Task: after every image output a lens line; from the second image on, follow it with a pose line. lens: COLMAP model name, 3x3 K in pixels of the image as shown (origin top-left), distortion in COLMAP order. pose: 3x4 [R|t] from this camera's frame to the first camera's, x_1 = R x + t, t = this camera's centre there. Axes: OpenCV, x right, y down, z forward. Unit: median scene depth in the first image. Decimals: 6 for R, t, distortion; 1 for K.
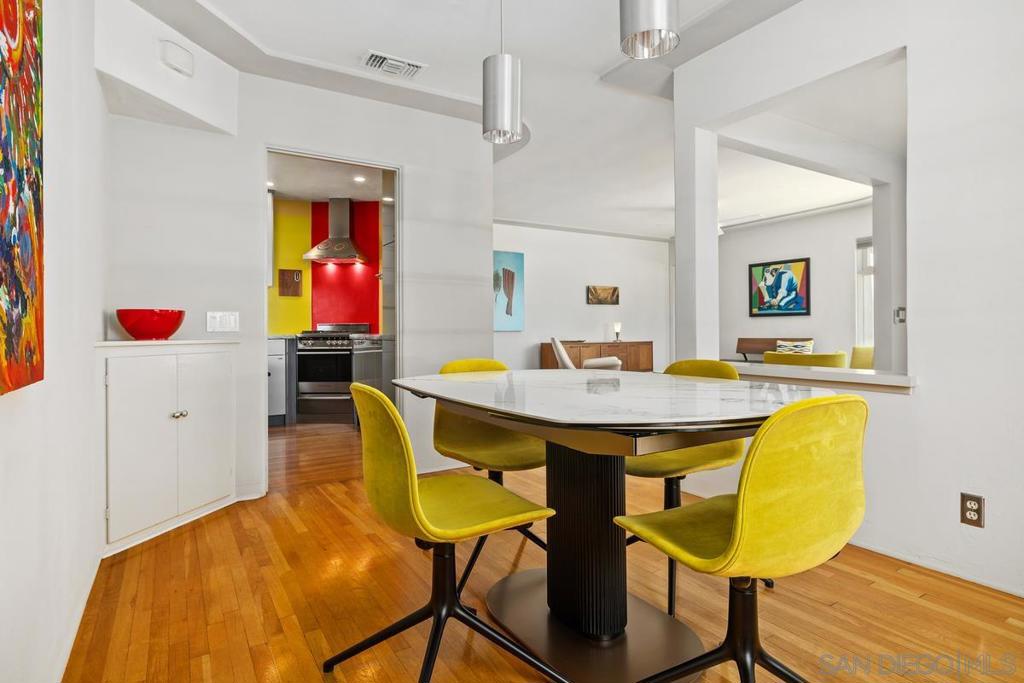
lens RADIAL K [[552.5, 0, 516.6], [0, 552.5, 327.2], [0, 0, 1]] dist [0.007255, 0.000359]
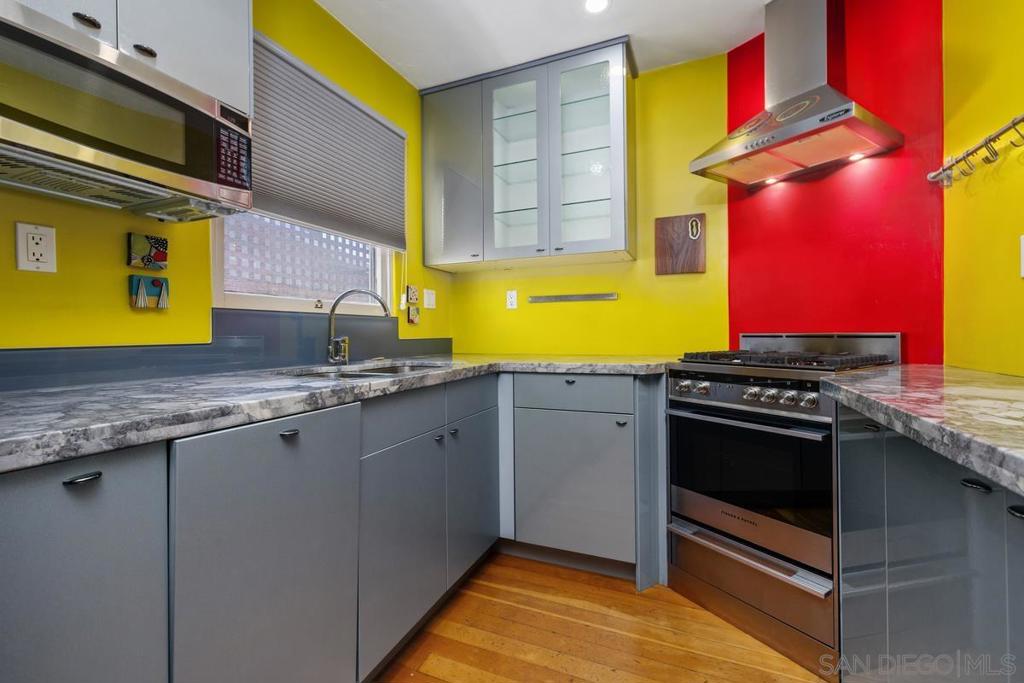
lens RADIAL K [[442.1, 0, 514.3], [0, 442.1, 334.6], [0, 0, 1]] dist [0.003558, 0.000196]
pose [[0.575215, -0.004933, -0.817987, -0.189912], [0.013040, 0.999910, 0.003139, -0.009103], [0.817898, -0.012472, 0.575228, 0.681158]]
